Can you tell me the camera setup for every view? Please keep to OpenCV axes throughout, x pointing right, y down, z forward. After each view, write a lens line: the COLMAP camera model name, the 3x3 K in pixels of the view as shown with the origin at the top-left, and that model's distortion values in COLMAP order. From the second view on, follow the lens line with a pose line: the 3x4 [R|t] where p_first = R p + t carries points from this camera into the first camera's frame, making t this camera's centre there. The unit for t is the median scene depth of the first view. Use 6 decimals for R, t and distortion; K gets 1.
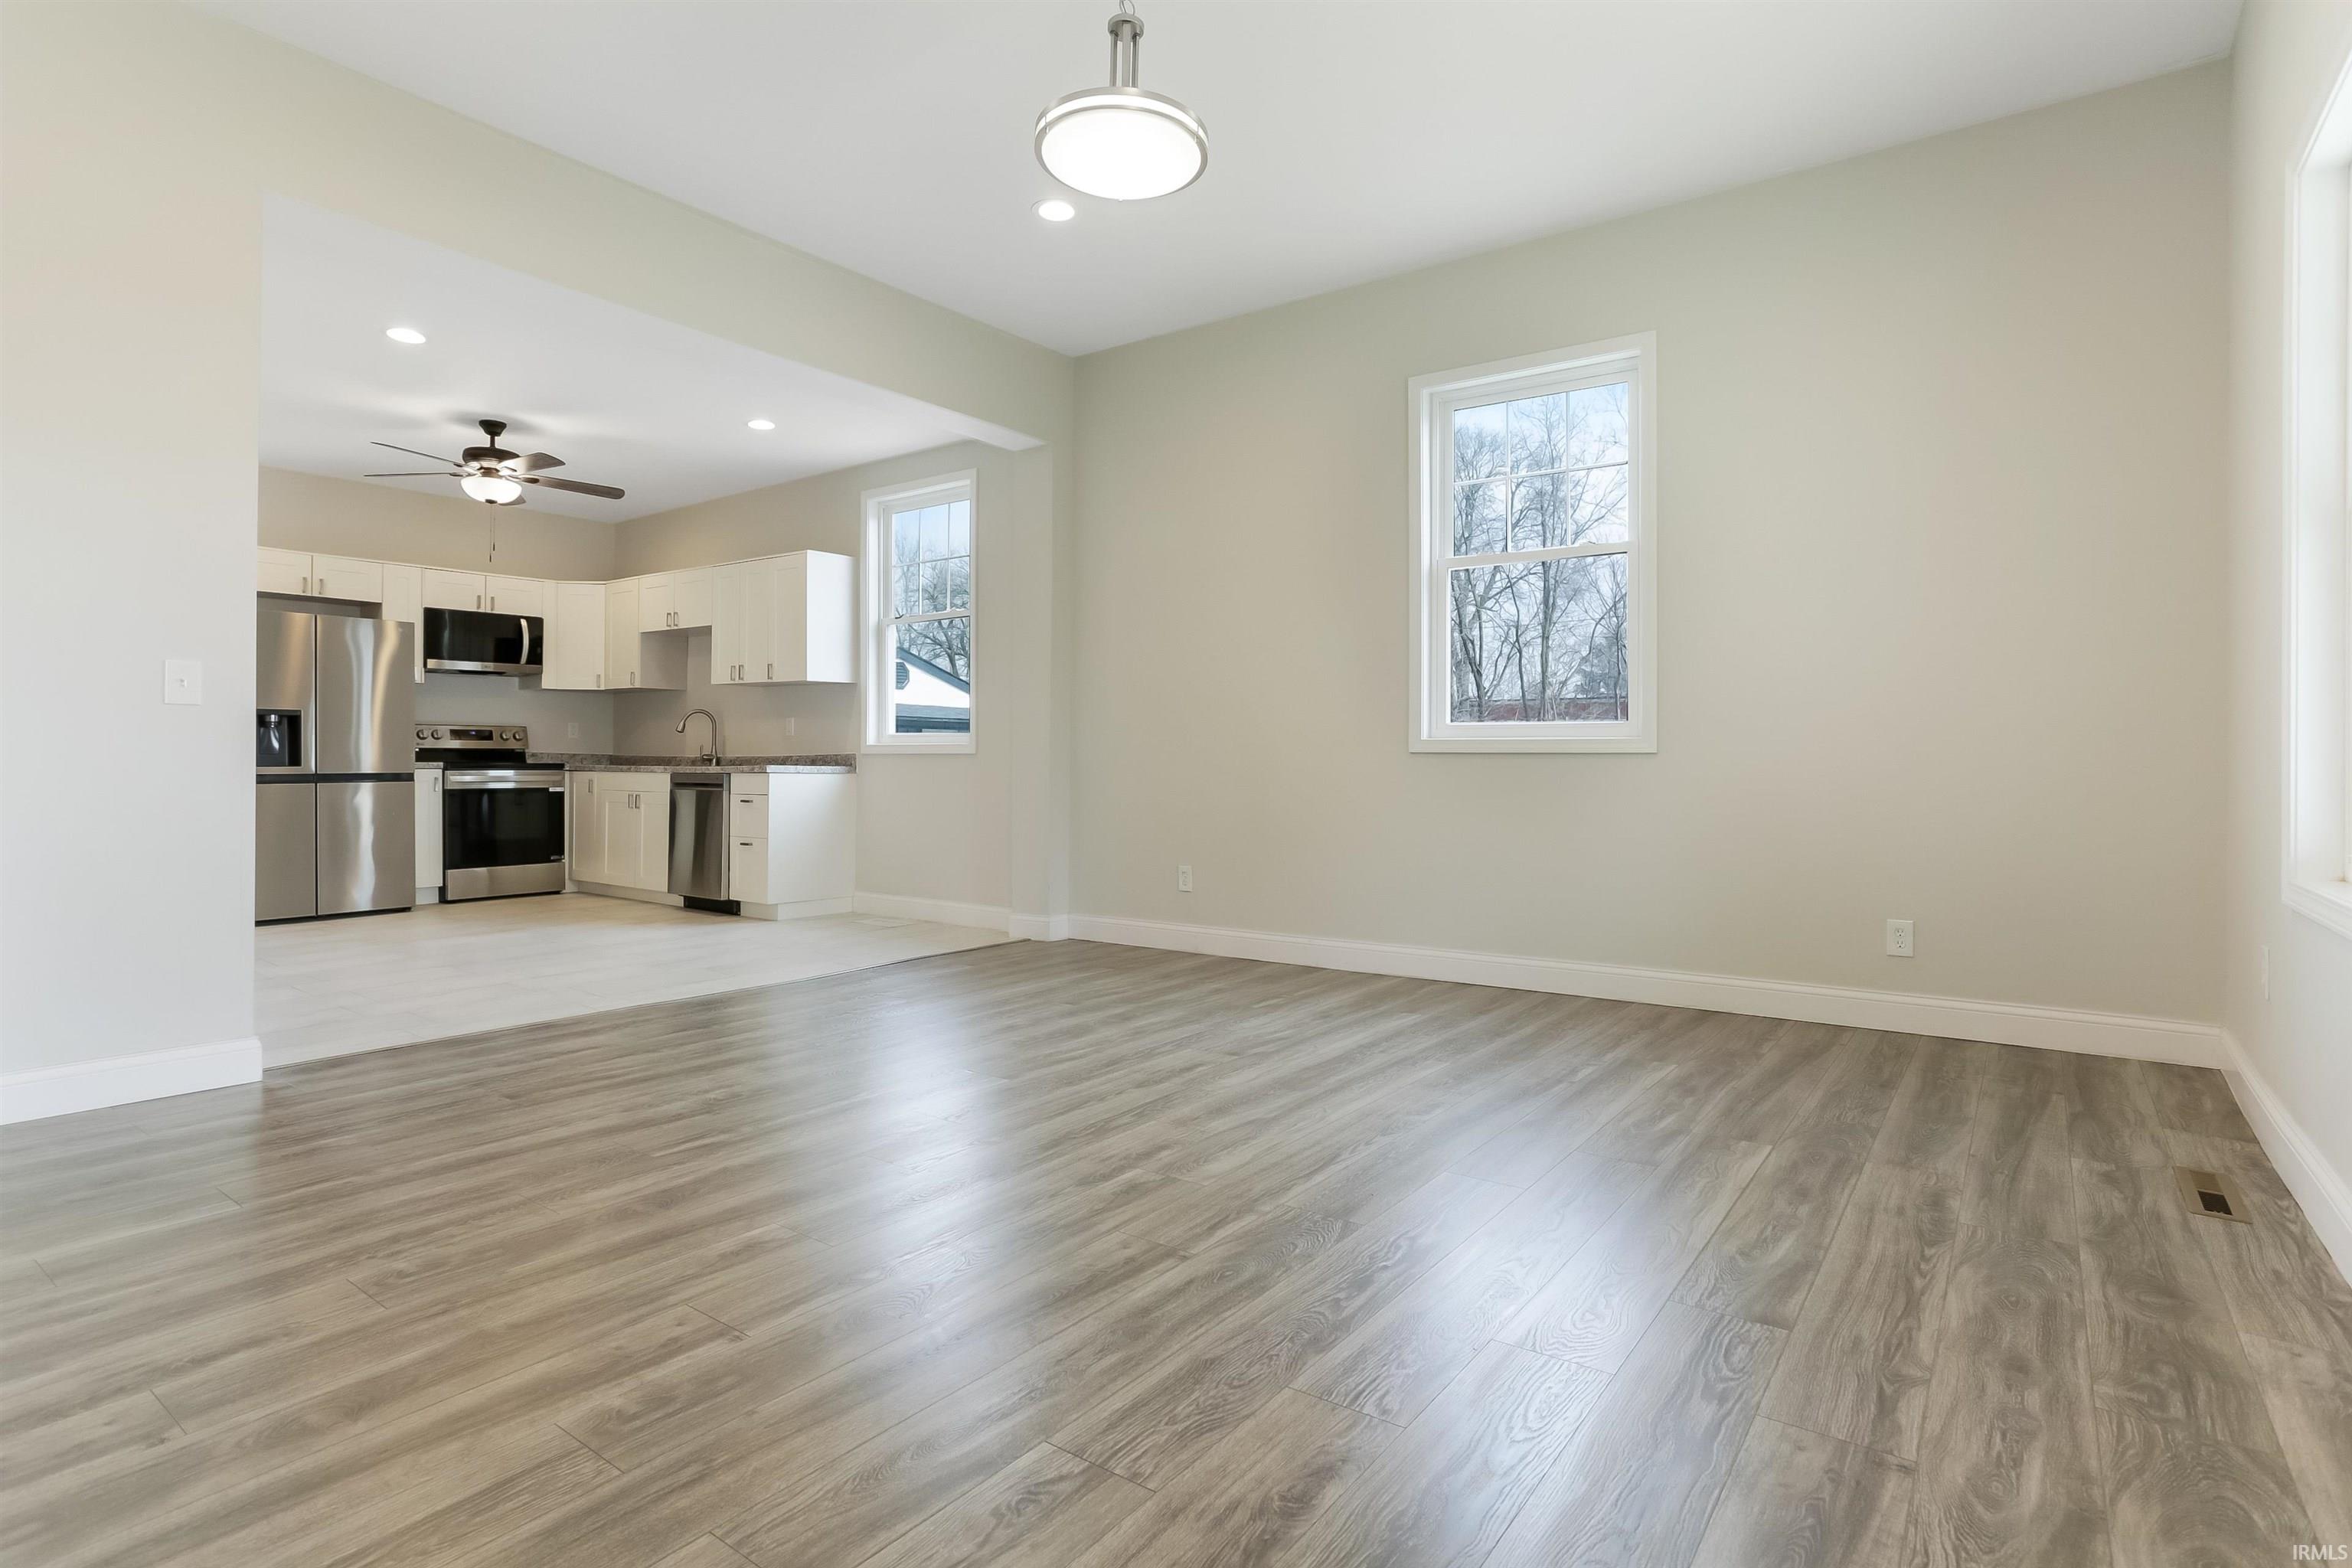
lens RADIAL K [[1173.4, 0, 1180.8], [0, 1173.4, 757.8], [0, 0, 1]] dist [-0.053721, 0.036418]
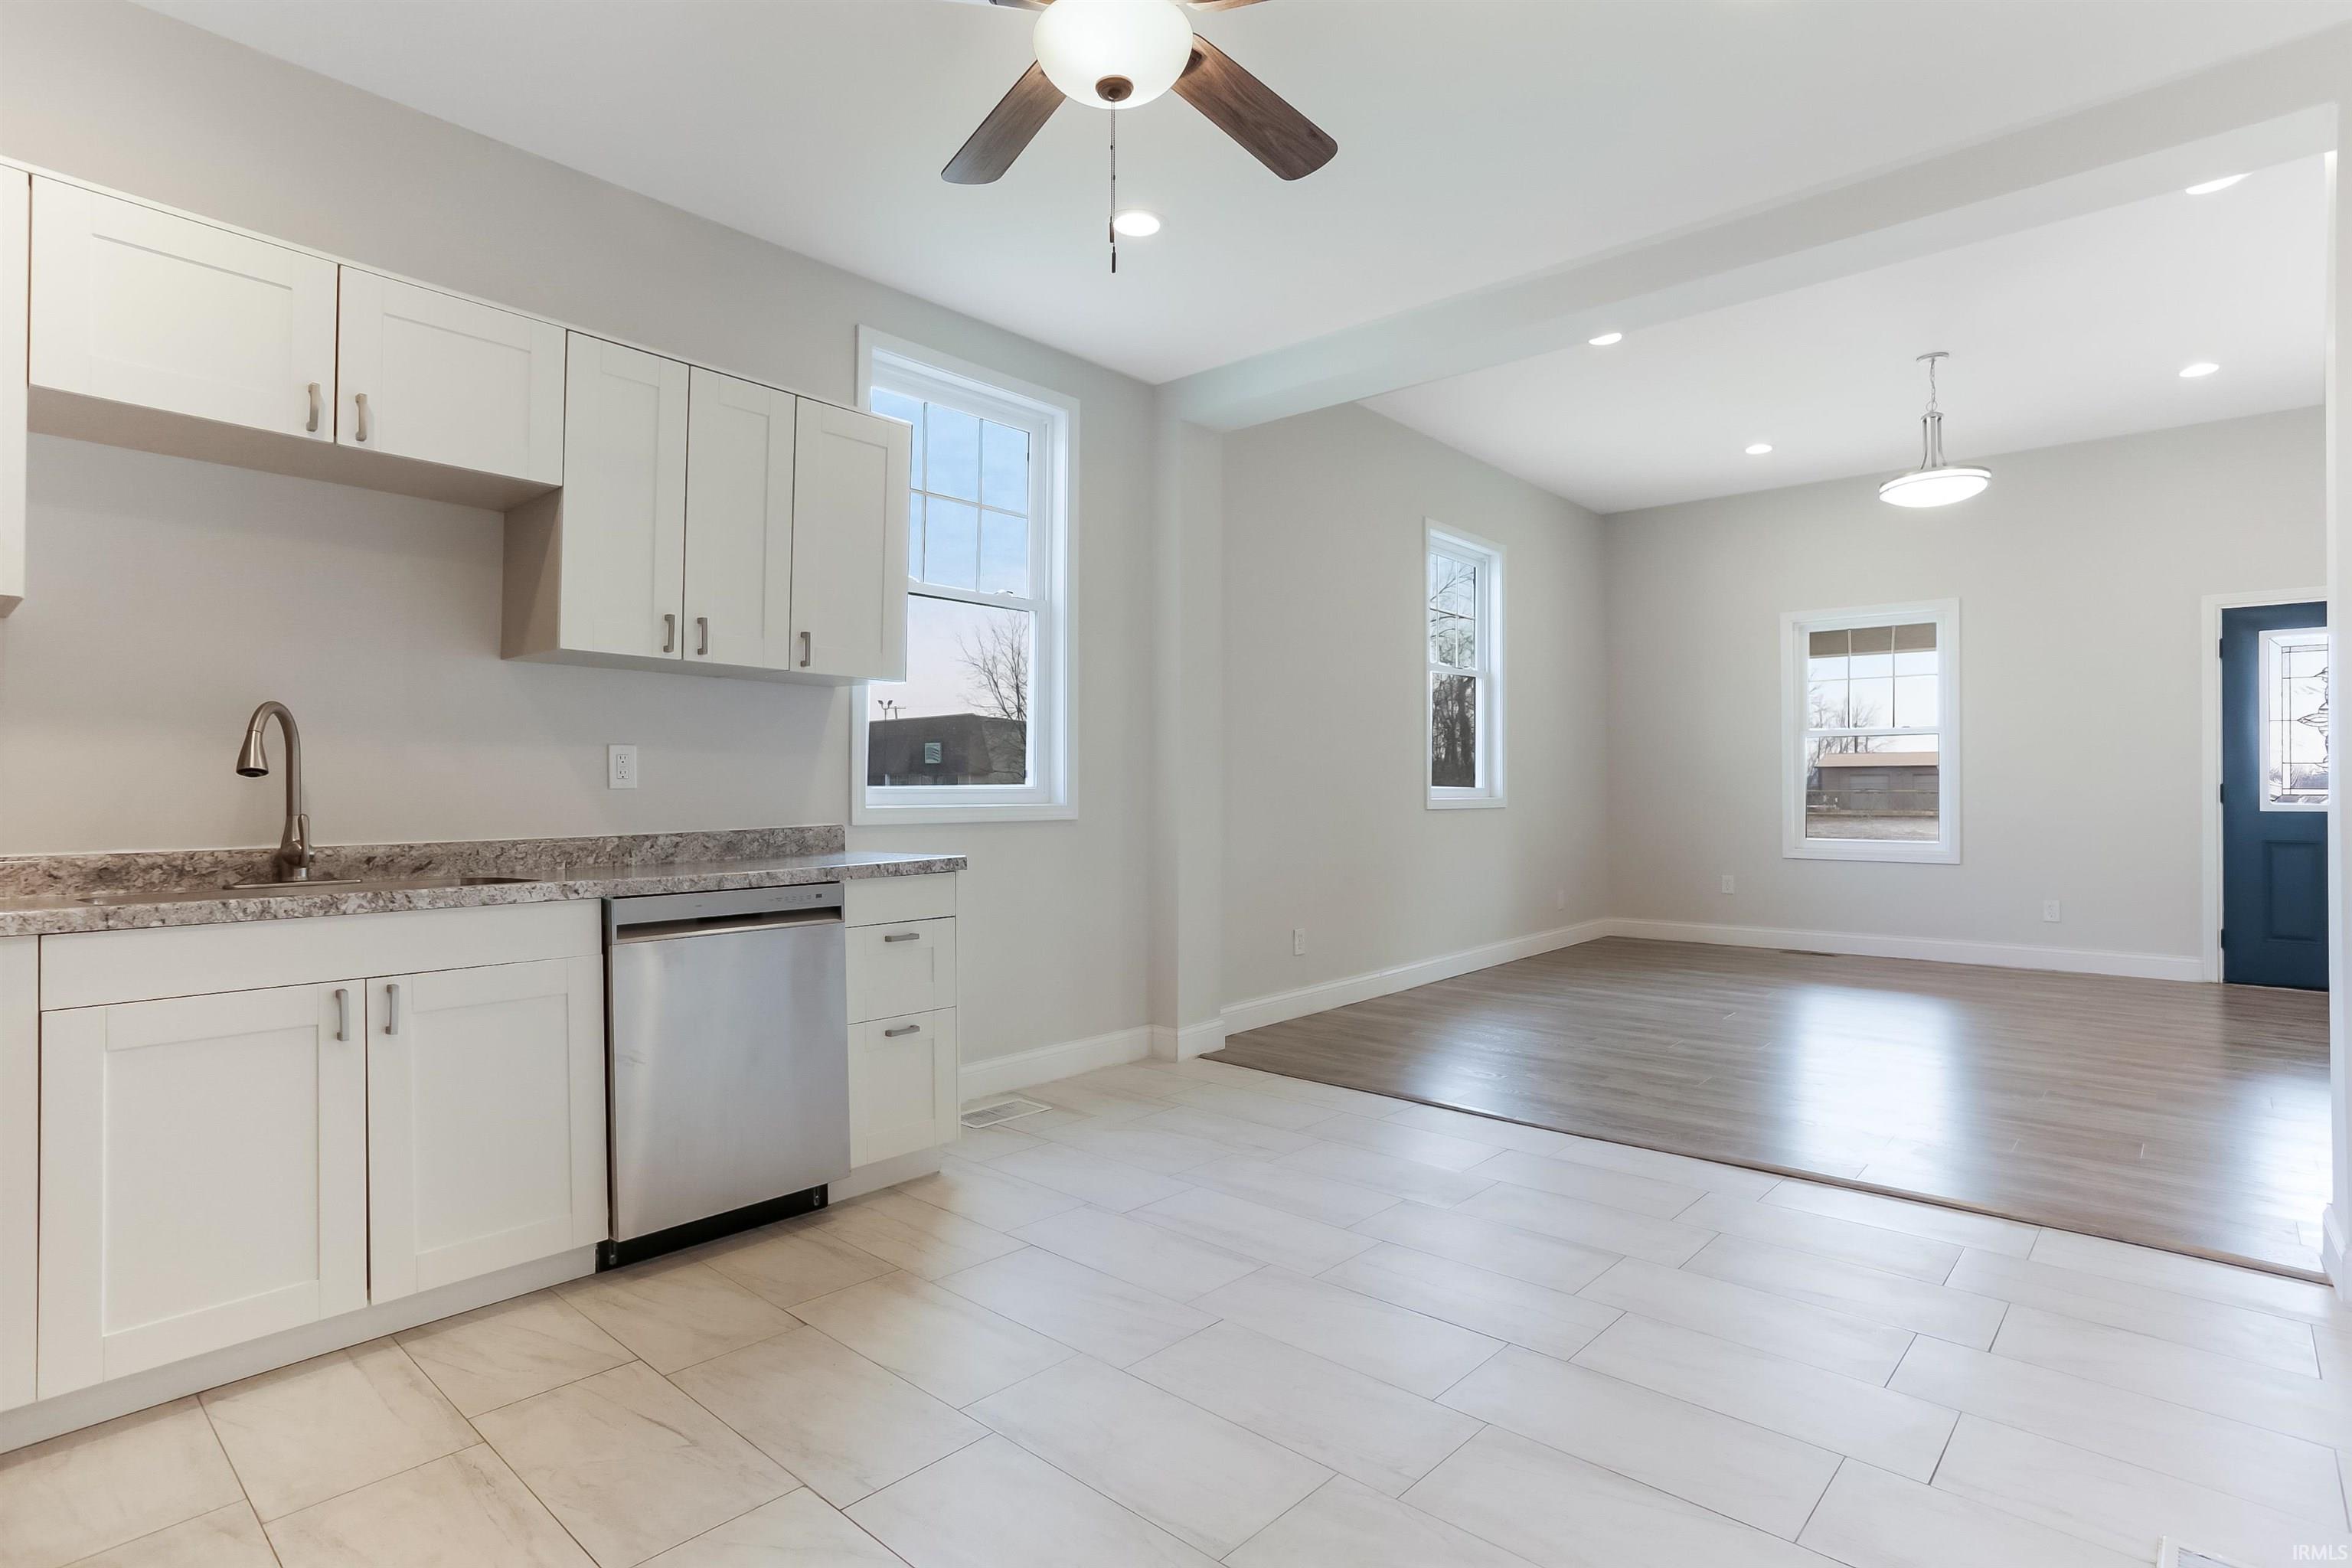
lens RADIAL K [[1197.4, 0, 1176.0], [0, 1197.4, 784.0], [0, 0, 1]] dist [-0.004808, -0.000555]
pose [[0.084826, 0.000862, 0.996395, -0.771956], [-0.003274, 0.999994, -0.000586, -0.021443], [-0.996390, -0.003213, 0.084828, 0.790407]]
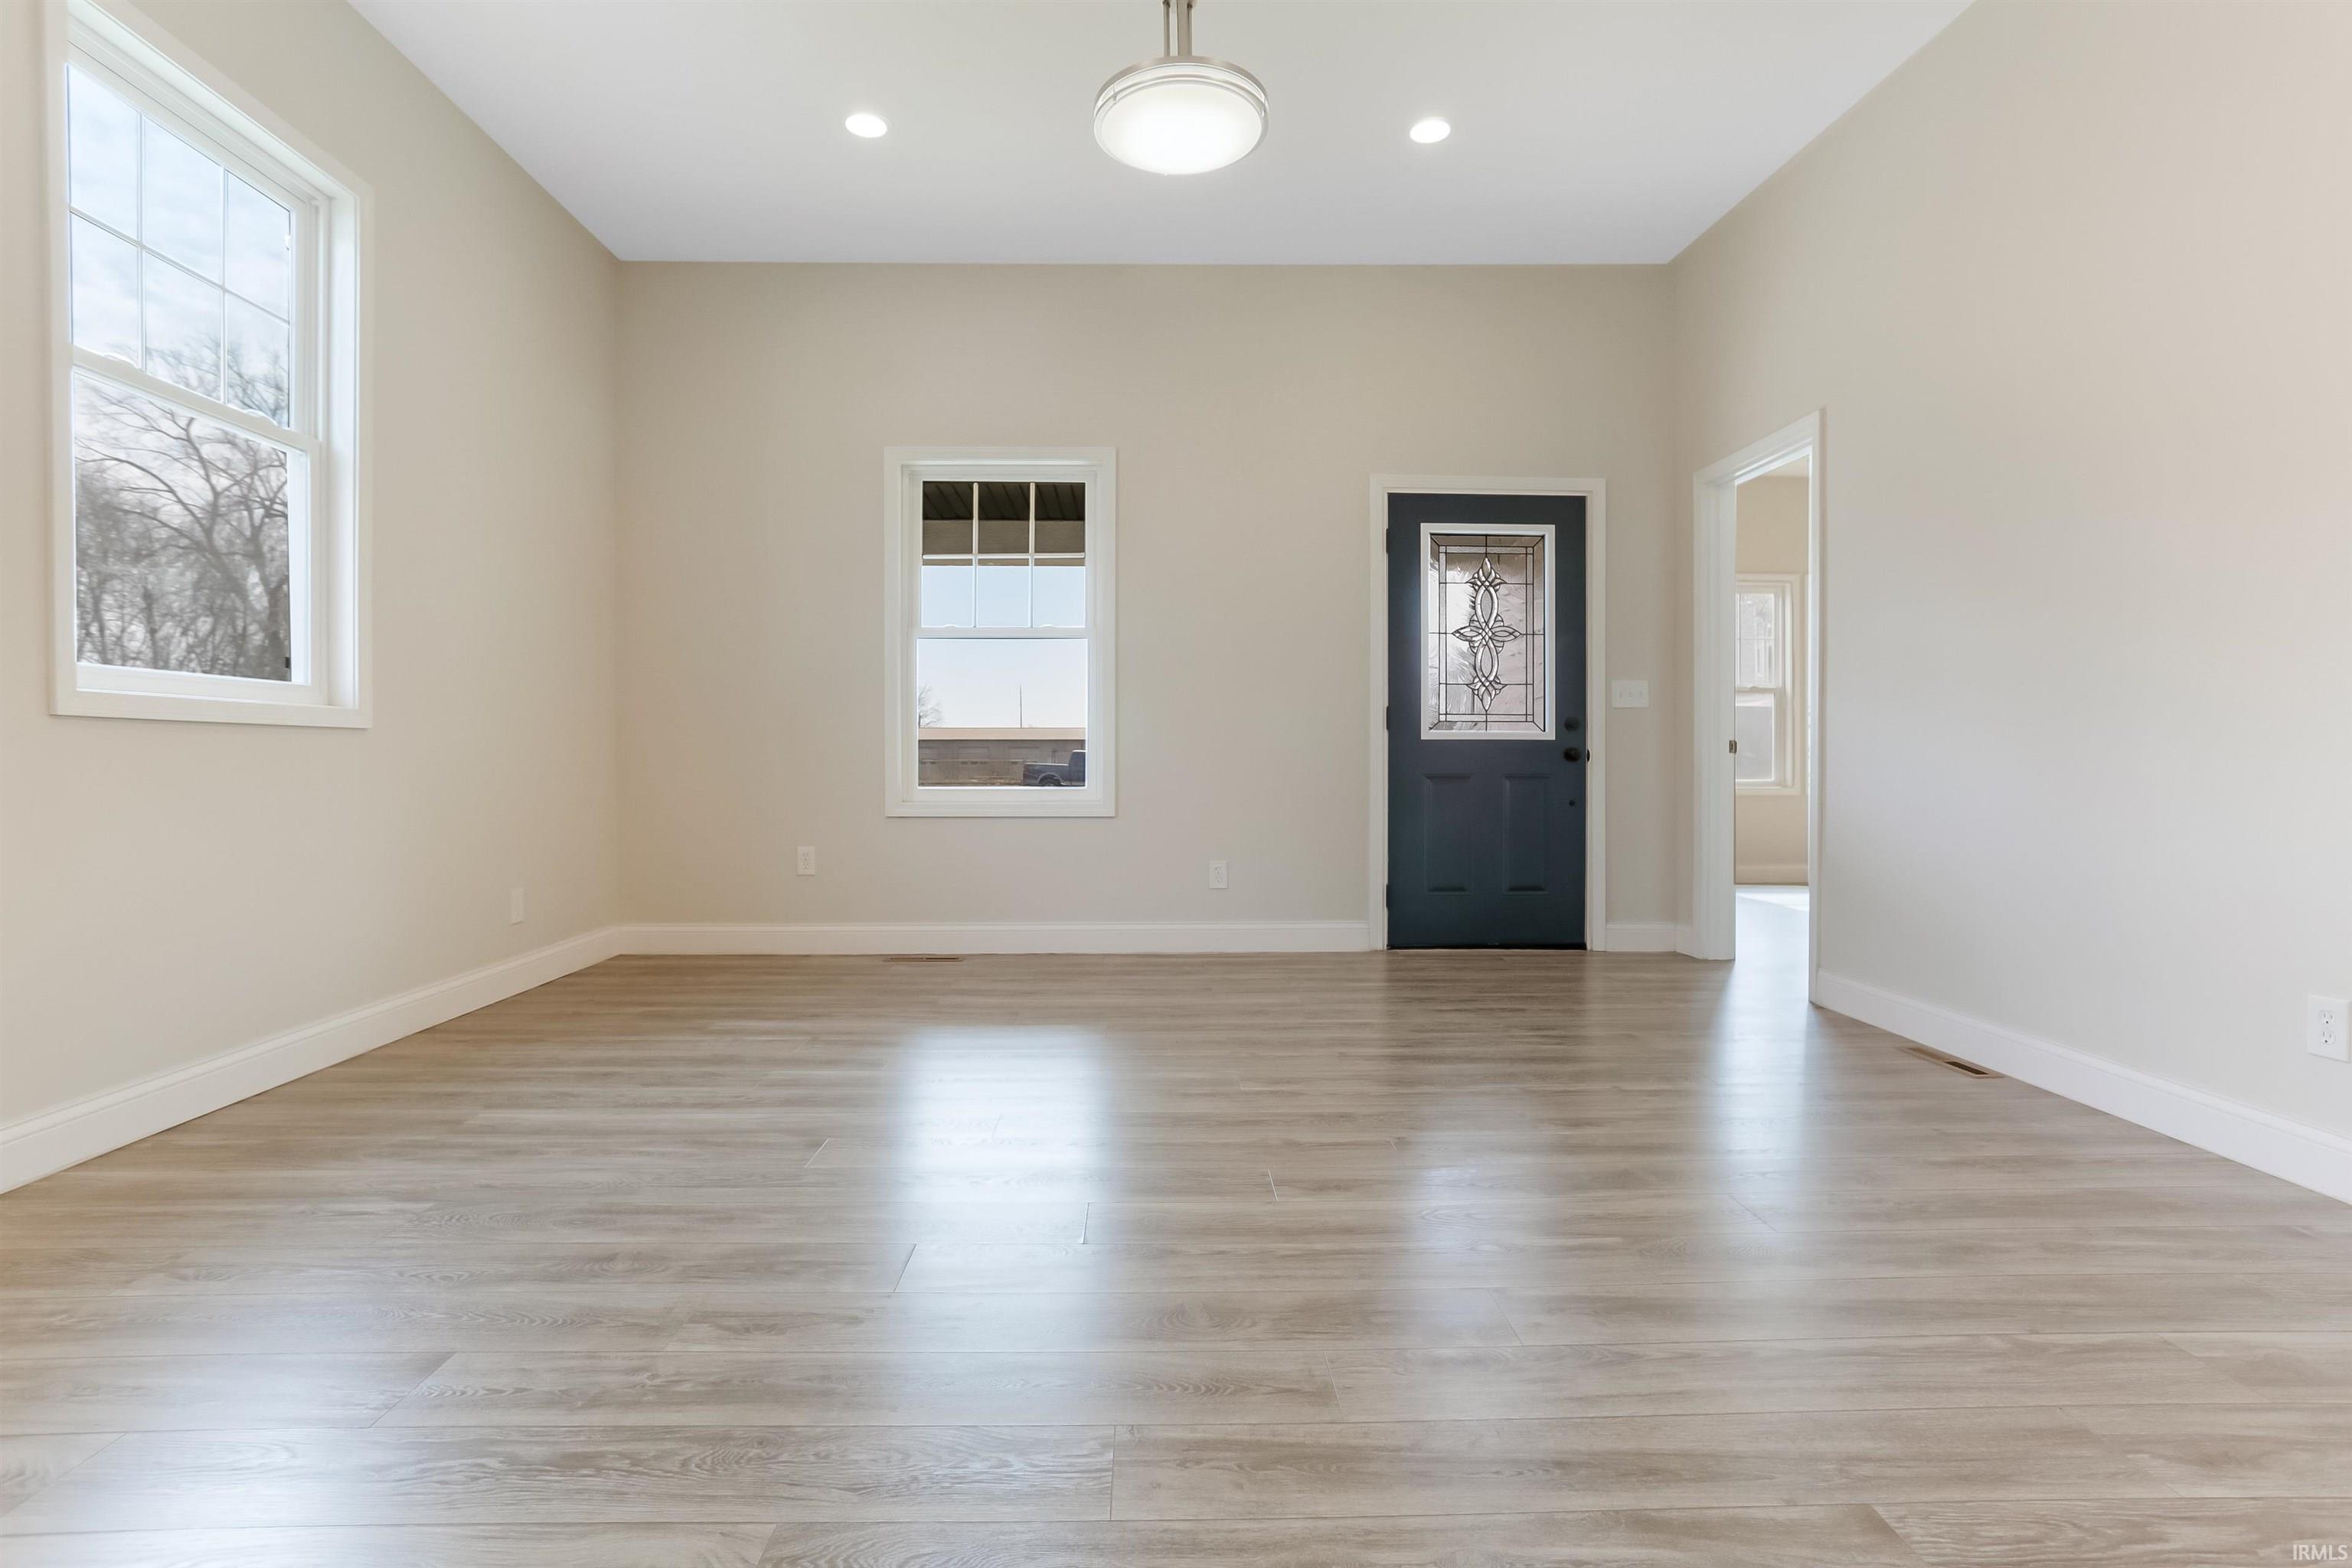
lens RADIAL K [[1173.4, 0, 1180.8], [0, 1173.4, 757.8], [0, 0, 1]] dist [-0.053721, 0.036418]
pose [[-0.614651, 0.000676, 0.788799, -0.328929], [-0.002481, 0.999993, -0.002790, 0.007819], [-0.788795, -0.003672, -0.614645, 0.633184]]
